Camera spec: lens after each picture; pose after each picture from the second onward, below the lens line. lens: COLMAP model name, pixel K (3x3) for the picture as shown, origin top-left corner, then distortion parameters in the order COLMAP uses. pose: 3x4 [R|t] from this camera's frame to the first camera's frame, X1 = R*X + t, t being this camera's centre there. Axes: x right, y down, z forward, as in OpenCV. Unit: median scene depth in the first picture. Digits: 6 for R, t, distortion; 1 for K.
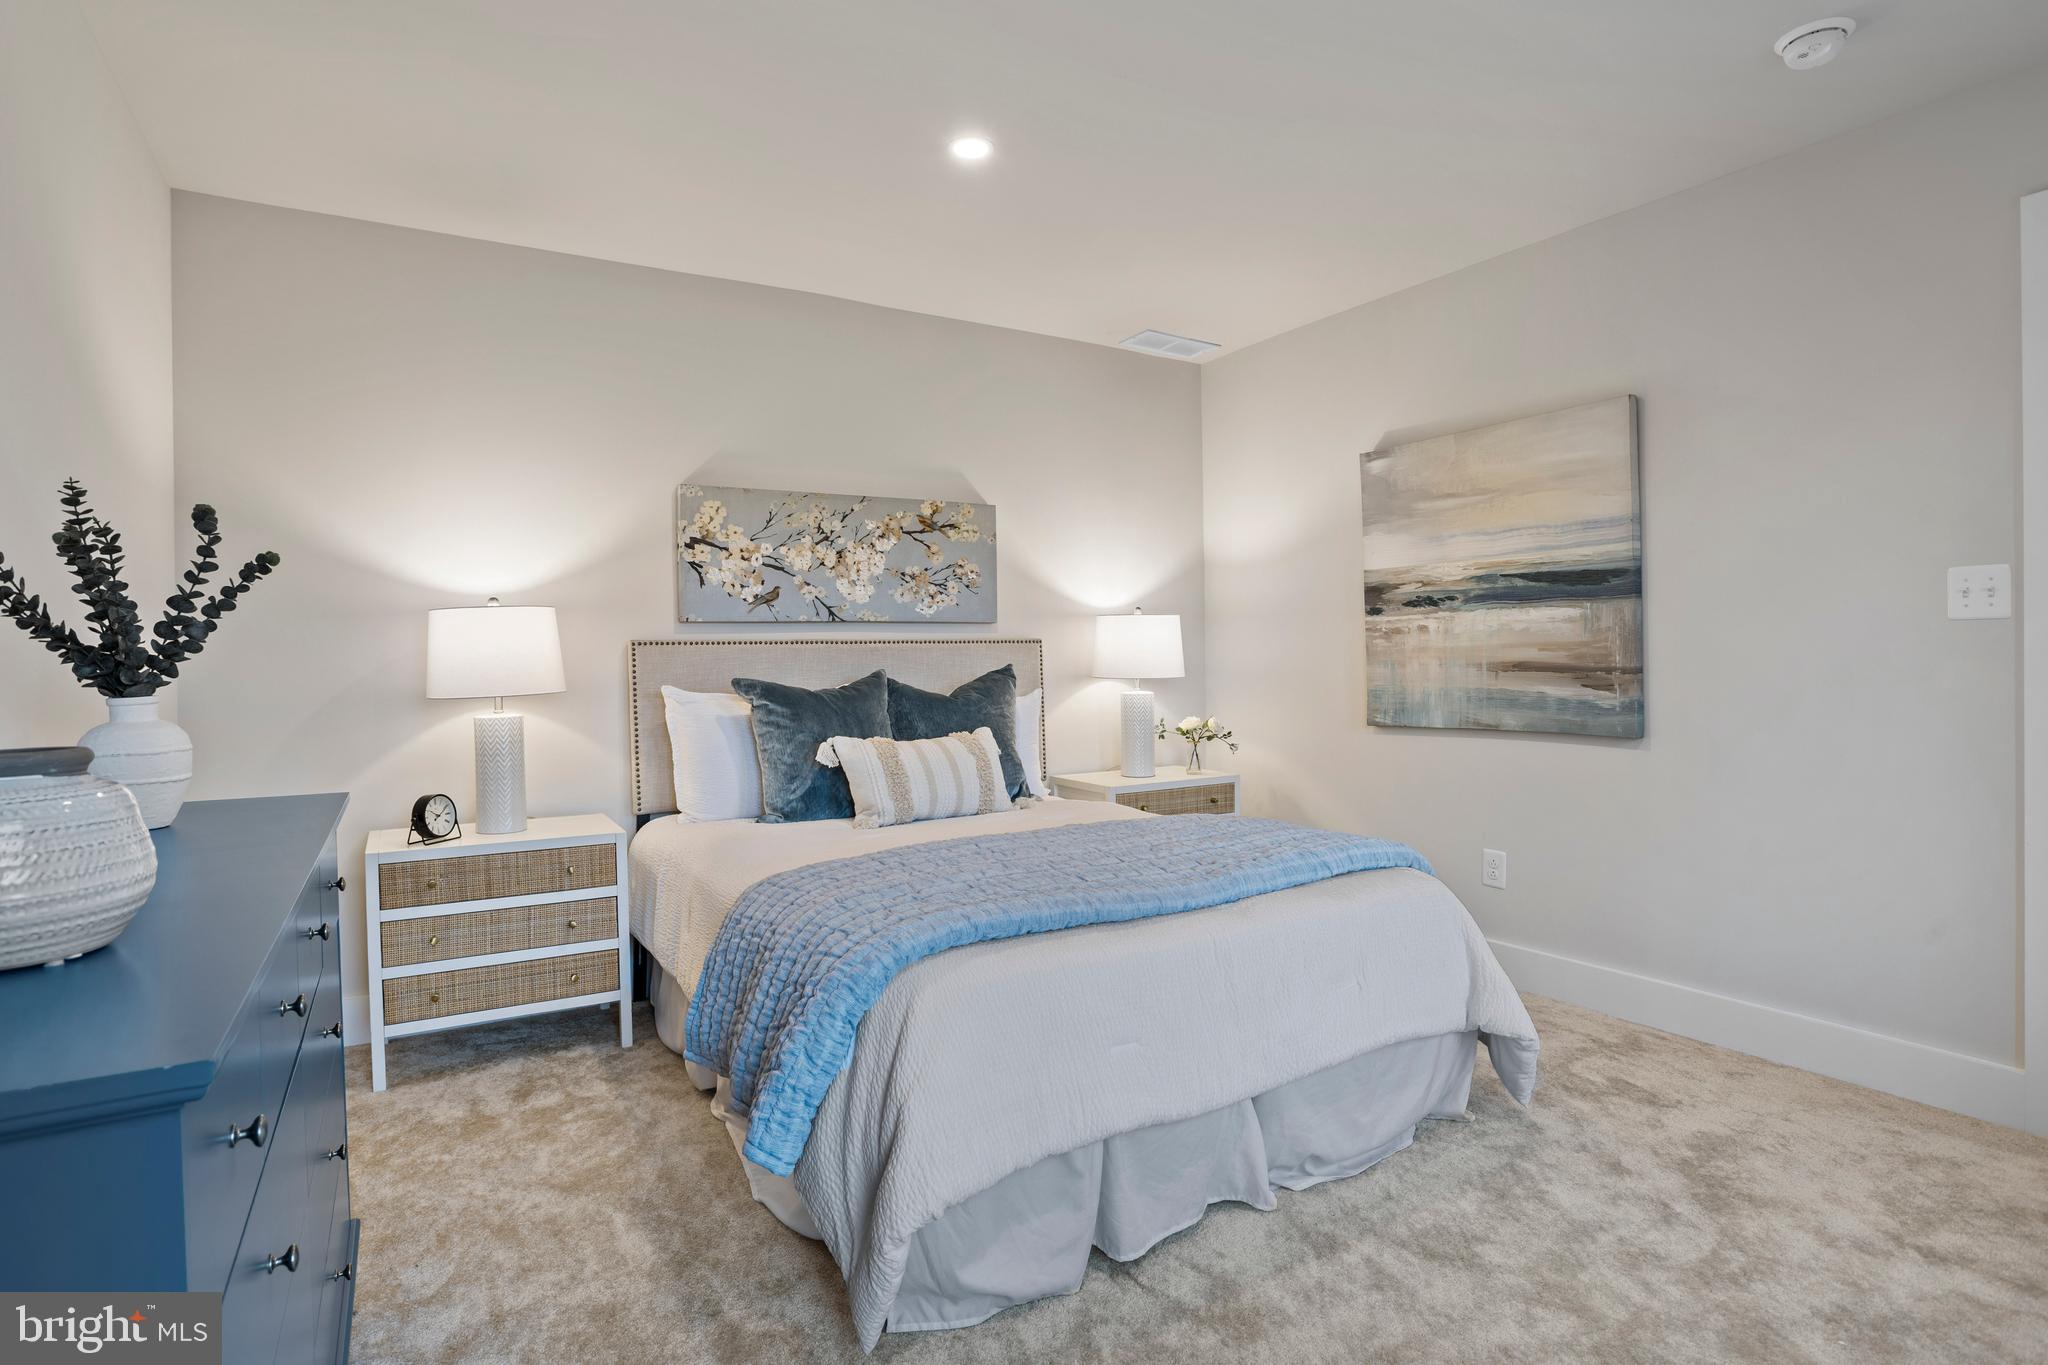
lens RADIAL K [[1012.9, 0, 1035.4], [0, 1012.9, 645.2], [0, 0, 1]] dist [-0.048943, 0.026709]
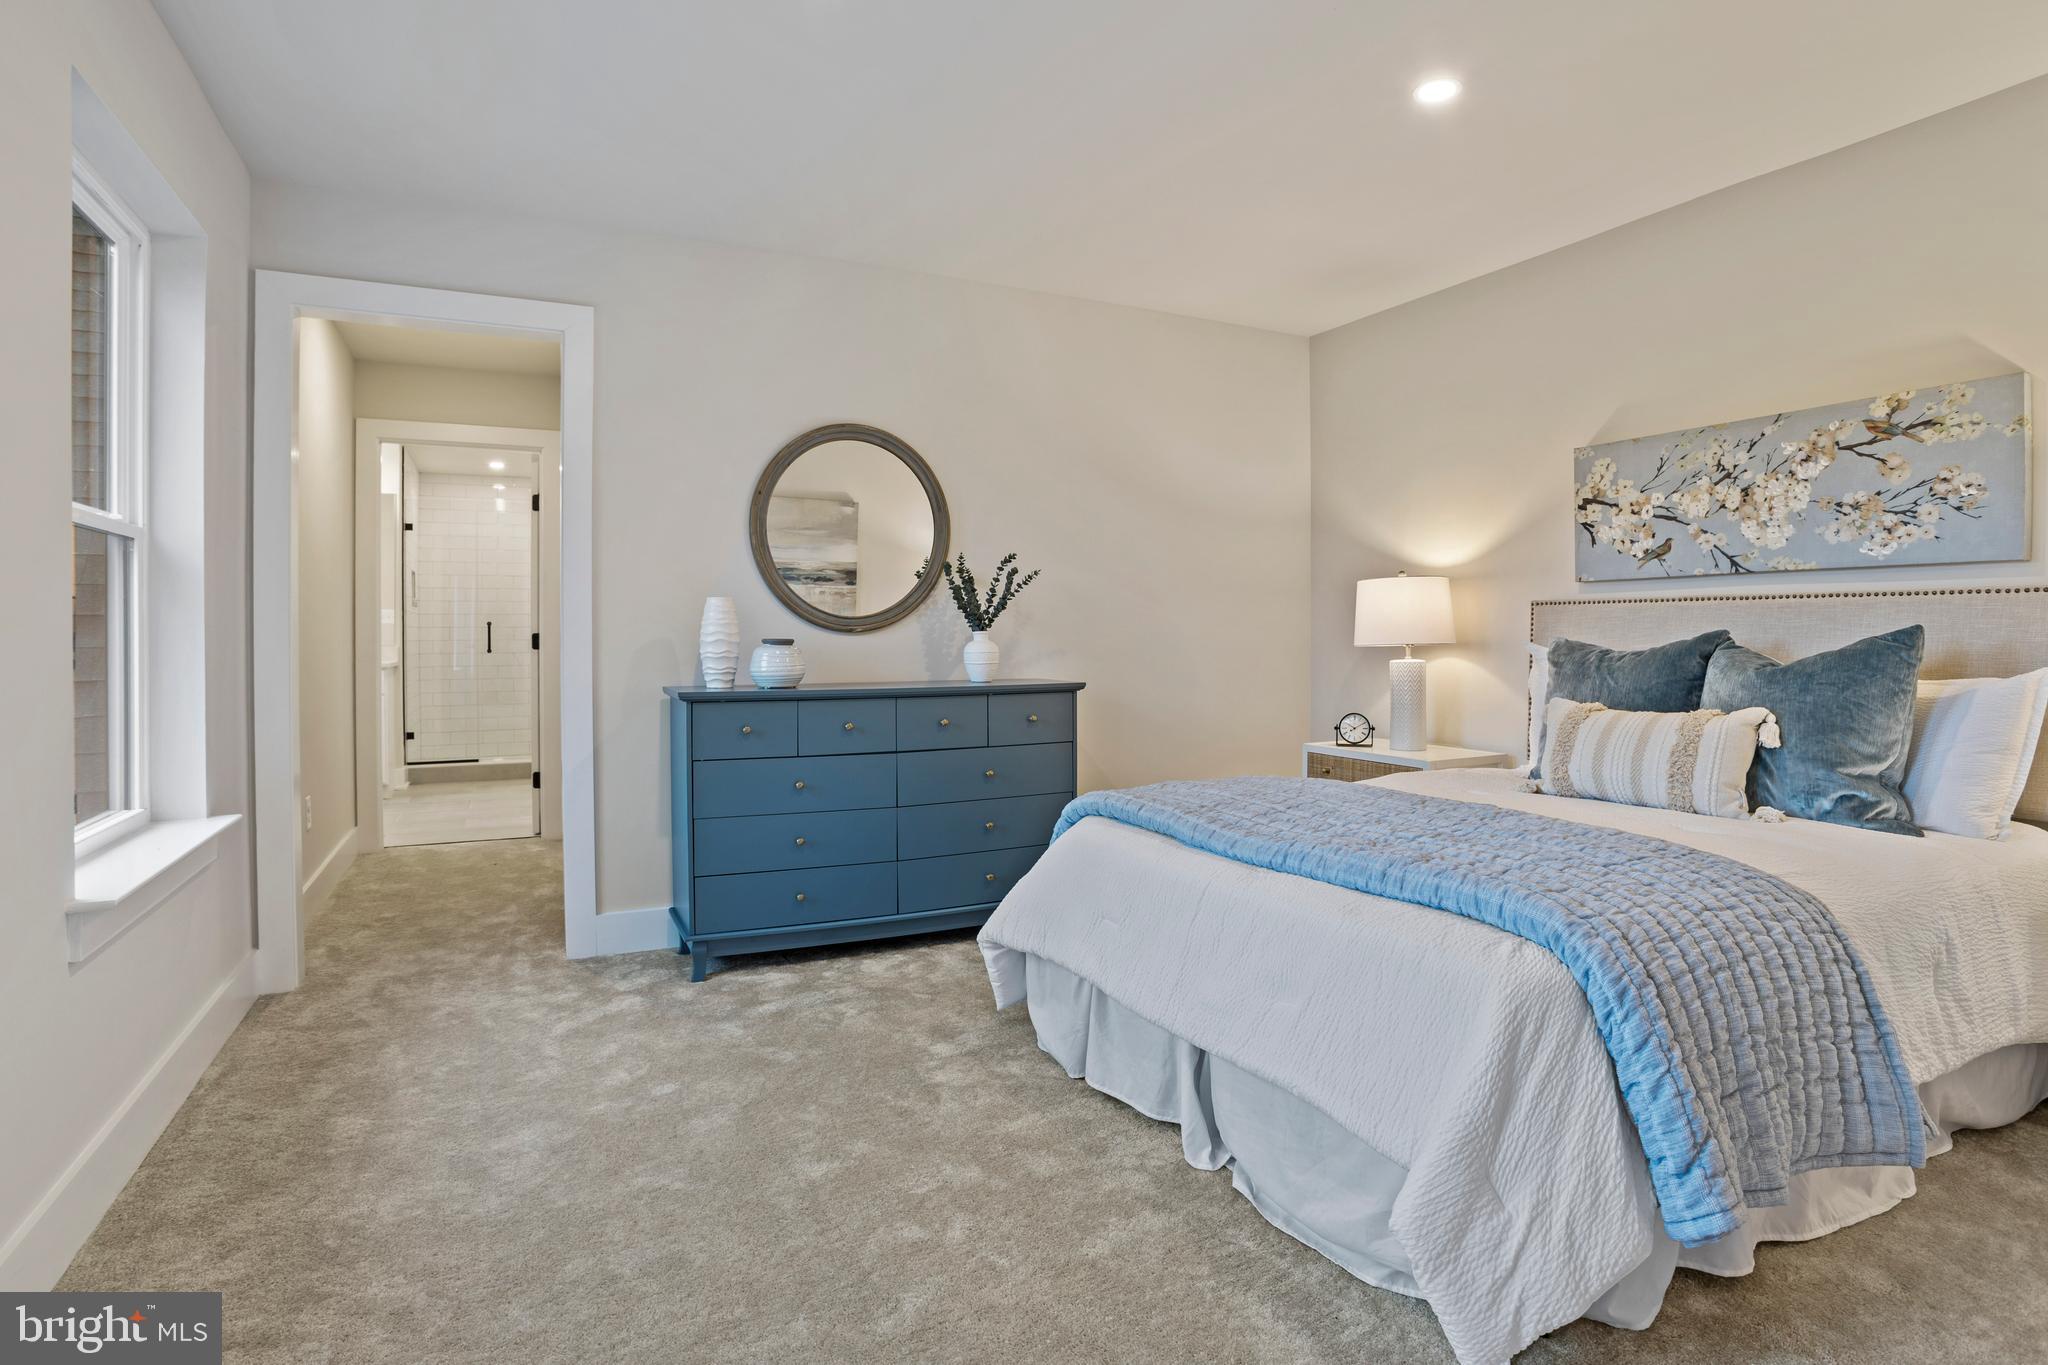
lens RADIAL K [[1012.9, 0, 1035.4], [0, 1012.9, 645.2], [0, 0, 1]] dist [-0.048943, 0.026709]
pose [[-0.030925, 0.028679, -0.999110, 0.649652], [0.017002, 0.999459, 0.028163, 0.003155], [0.999377, -0.016115, -0.031396, 0.443588]]
